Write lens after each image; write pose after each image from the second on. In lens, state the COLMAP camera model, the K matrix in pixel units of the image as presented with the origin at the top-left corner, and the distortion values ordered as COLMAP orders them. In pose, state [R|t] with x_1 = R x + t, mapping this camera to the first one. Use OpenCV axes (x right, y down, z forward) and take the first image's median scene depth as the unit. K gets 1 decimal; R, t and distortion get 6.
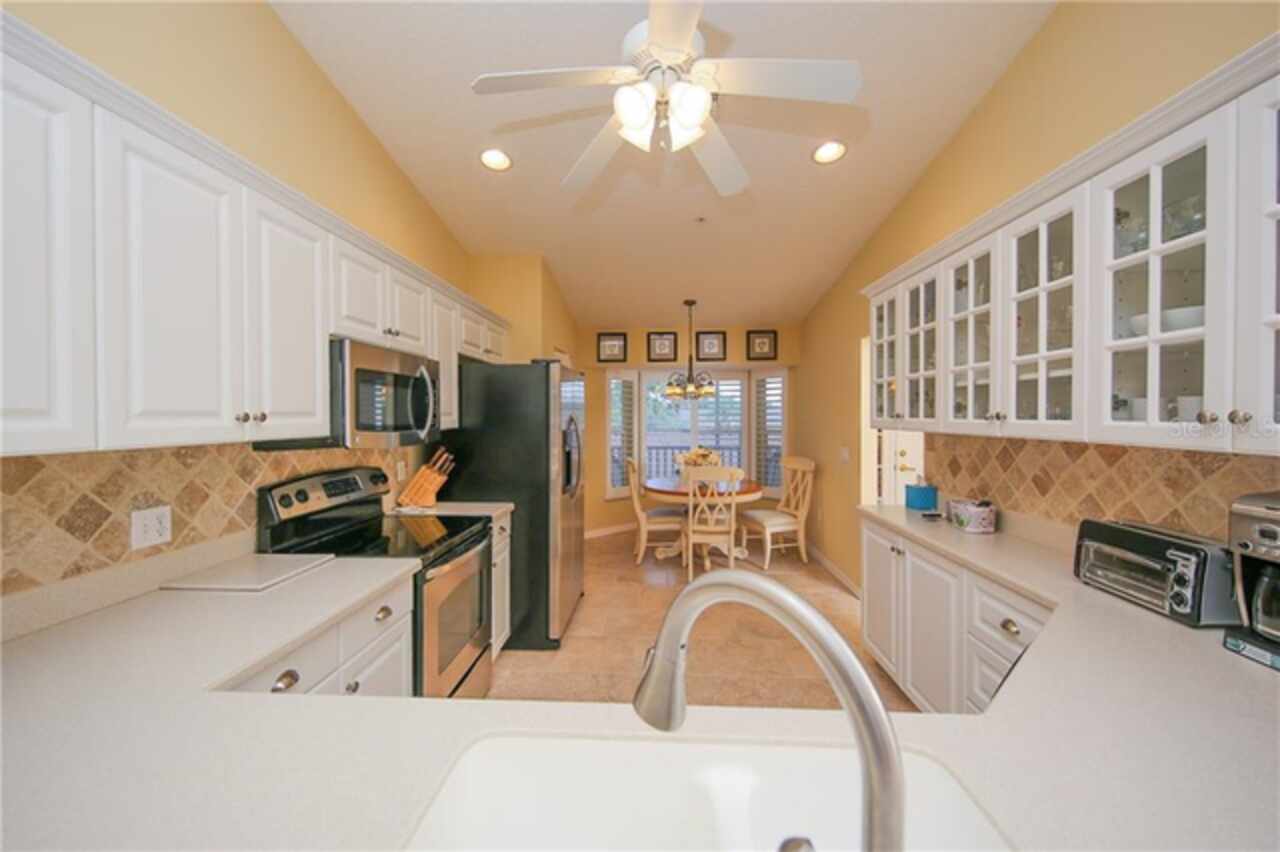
lens RADIAL K [[481.4, 0, 633.1], [0, 481.4, 421.9], [0, 0, 1]] dist [0.006745, -0.000412]
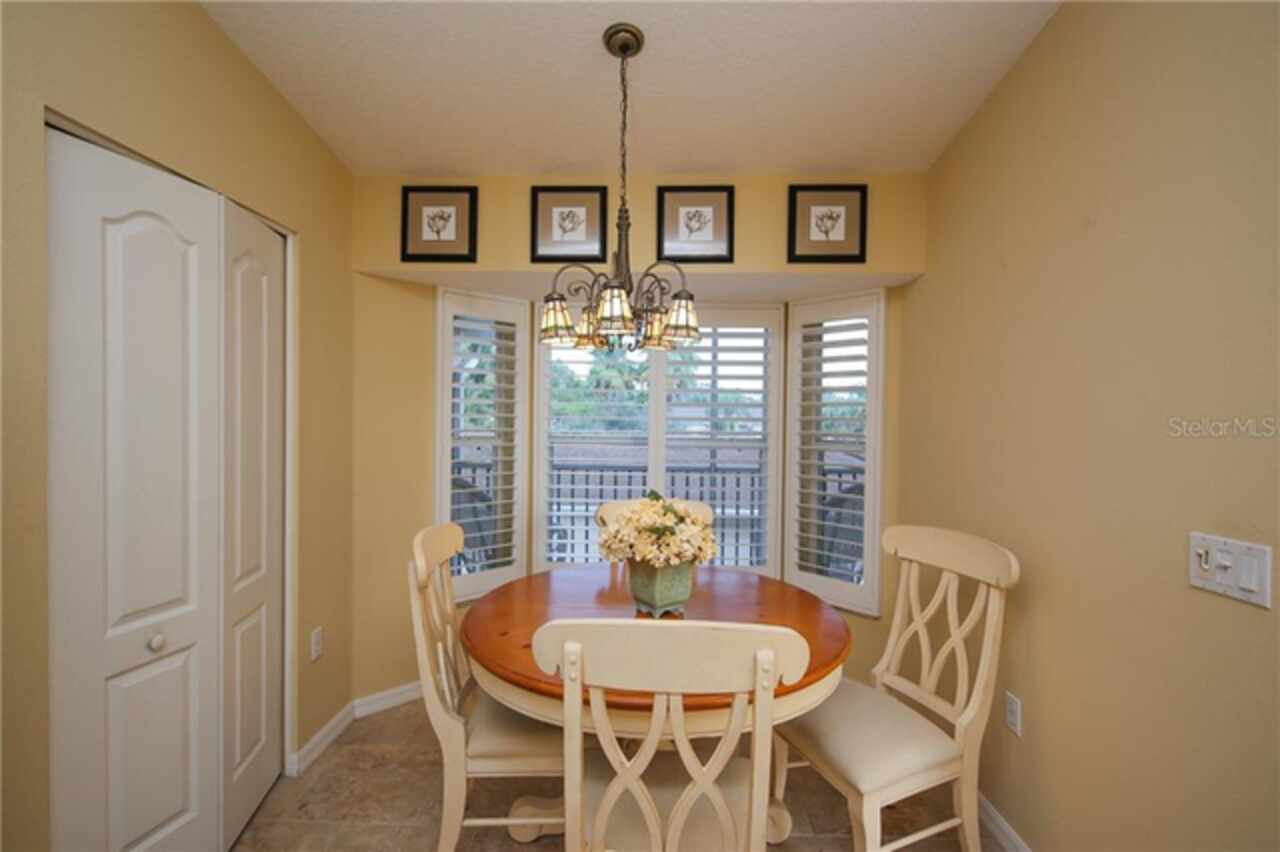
lens RADIAL K [[623.8, 0, 621.9], [0, 623.8, 418.5], [0, 0, 1]] dist [0.016992, 0.000520]
pose [[0.999678, 0.016053, 0.019641, 0.115907], [-0.016070, 0.999871, 0.000715, -0.001496], [-0.019627, -0.001030, 0.999807, 0.606370]]
